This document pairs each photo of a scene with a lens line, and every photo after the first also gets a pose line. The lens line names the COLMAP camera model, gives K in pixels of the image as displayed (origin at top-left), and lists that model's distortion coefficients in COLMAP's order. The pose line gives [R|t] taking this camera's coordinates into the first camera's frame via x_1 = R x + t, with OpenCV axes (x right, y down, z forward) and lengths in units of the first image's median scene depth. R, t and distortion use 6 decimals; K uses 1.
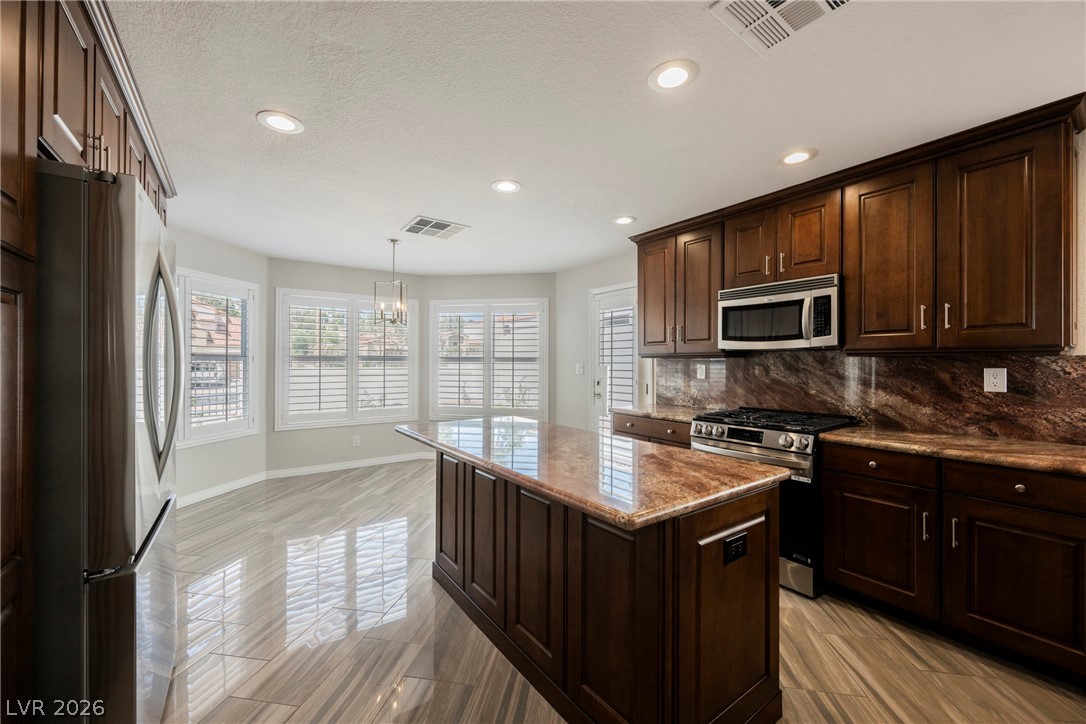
lens RADIAL K [[425.7, 0, 542.3], [0, 425.7, 363.7], [0, 0, 1]] dist [-0.001128, 0.000680]
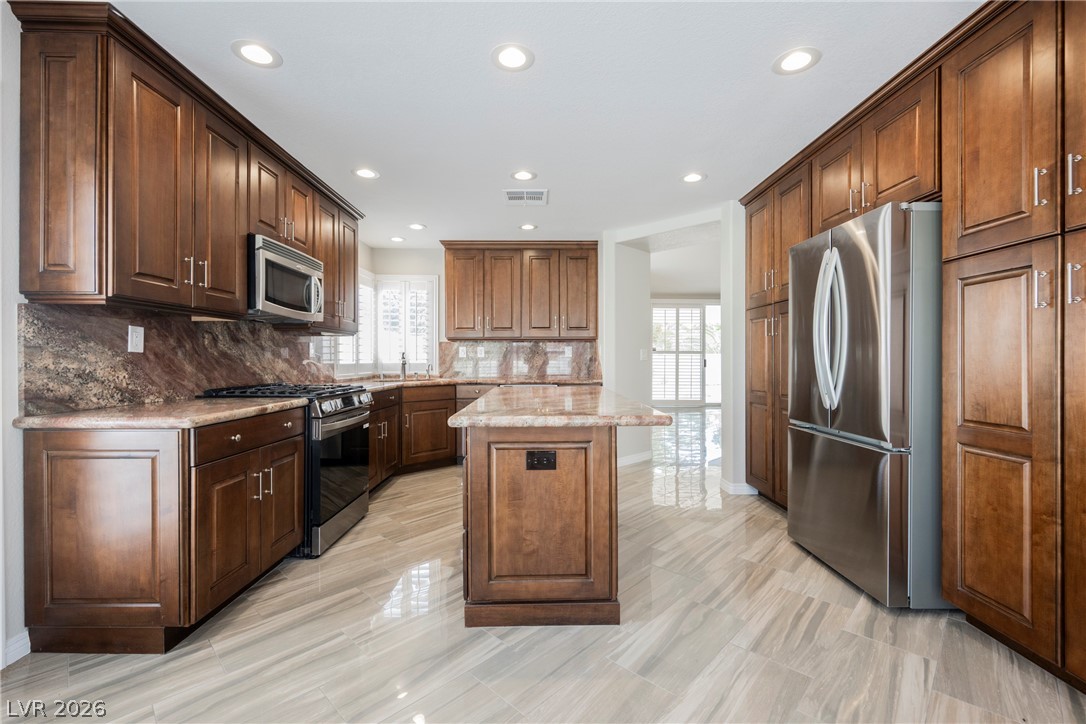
lens RADIAL K [[471.0, 0, 542.1], [0, 471.0, 360.8], [0, 0, 1]] dist [-0.002441, 0.000262]
pose [[-0.820033, -0.005297, 0.572292, -0.536310], [-0.003619, 0.999985, 0.004070, 0.054936], [-0.572305, 0.001266, -0.820040, 1.557794]]
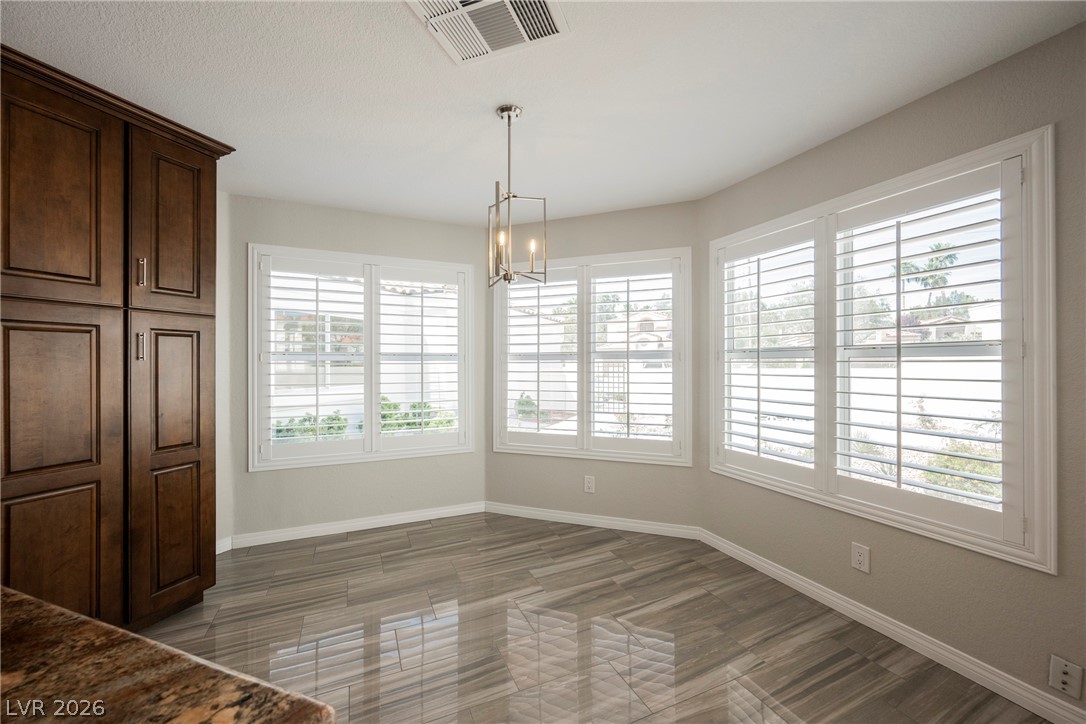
lens RADIAL K [[425.7, 0, 542.7], [0, 425.7, 359.2], [0, 0, 1]] dist [-0.001128, 0.000680]
pose [[0.564592, -0.011026, -0.825297, 0.102651], [0.006845, 0.999939, -0.008677, -0.000119], [0.825342, -0.000750, 0.564633, 1.085710]]
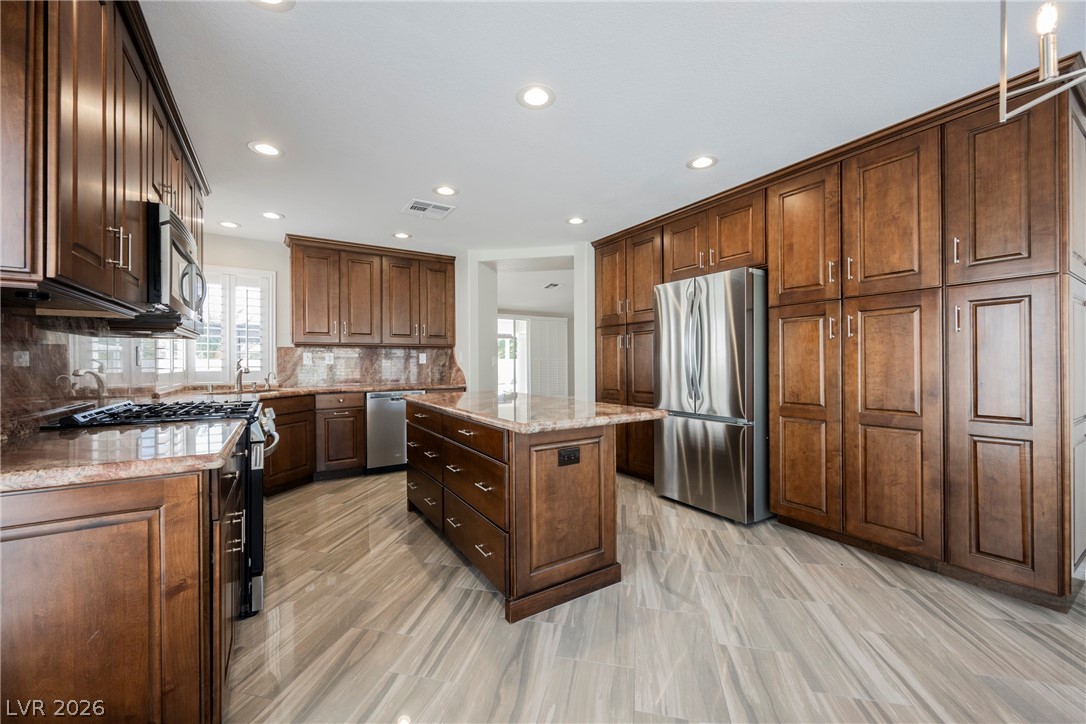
lens RADIAL K [[425.7, 0, 545.0], [0, 425.7, 361.7], [0, 0, 1]] dist [-0.001128, 0.000680]
pose [[-0.998602, 0.000373, 0.052849, -0.136761], [0.000180, 0.999993, -0.003668, 0.046422], [-0.052850, -0.003654, -0.998596, 1.712625]]
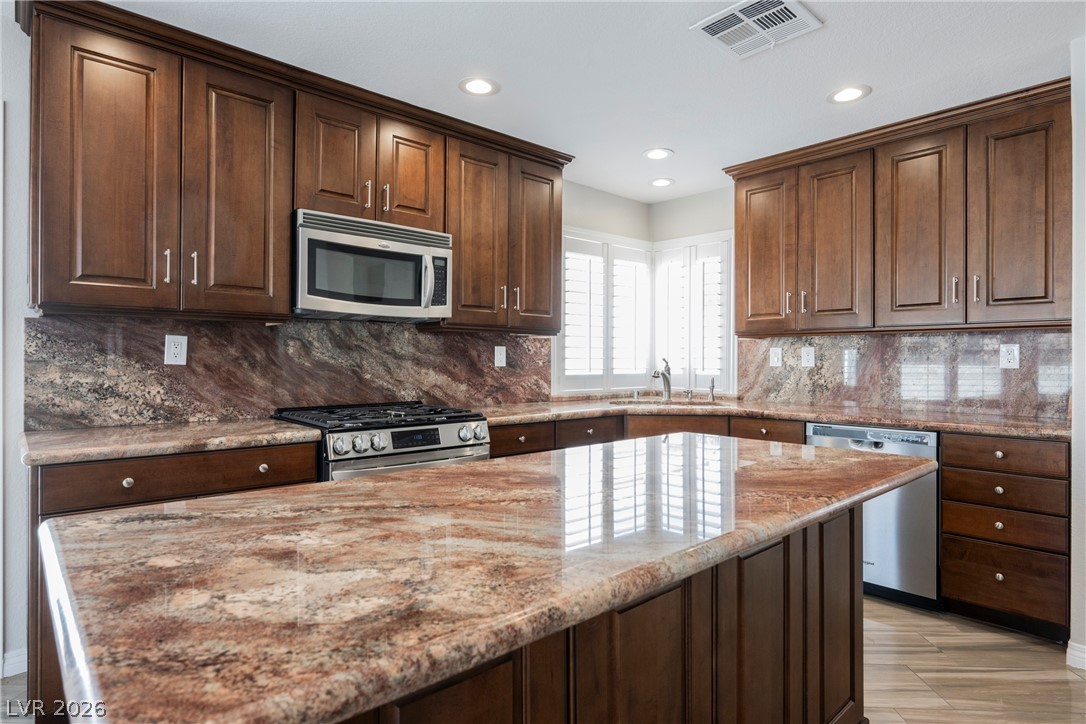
lens RADIAL K [[593.4, 0, 542.4], [0, 593.4, 359.4], [0, 0, 1]] dist [-0.005470, -0.000605]
pose [[-0.113867, -0.003277, 0.993491, -0.467584], [-0.005699, 0.999980, 0.002645, 0.032816], [-0.993480, -0.005361, -0.113883, 0.849034]]
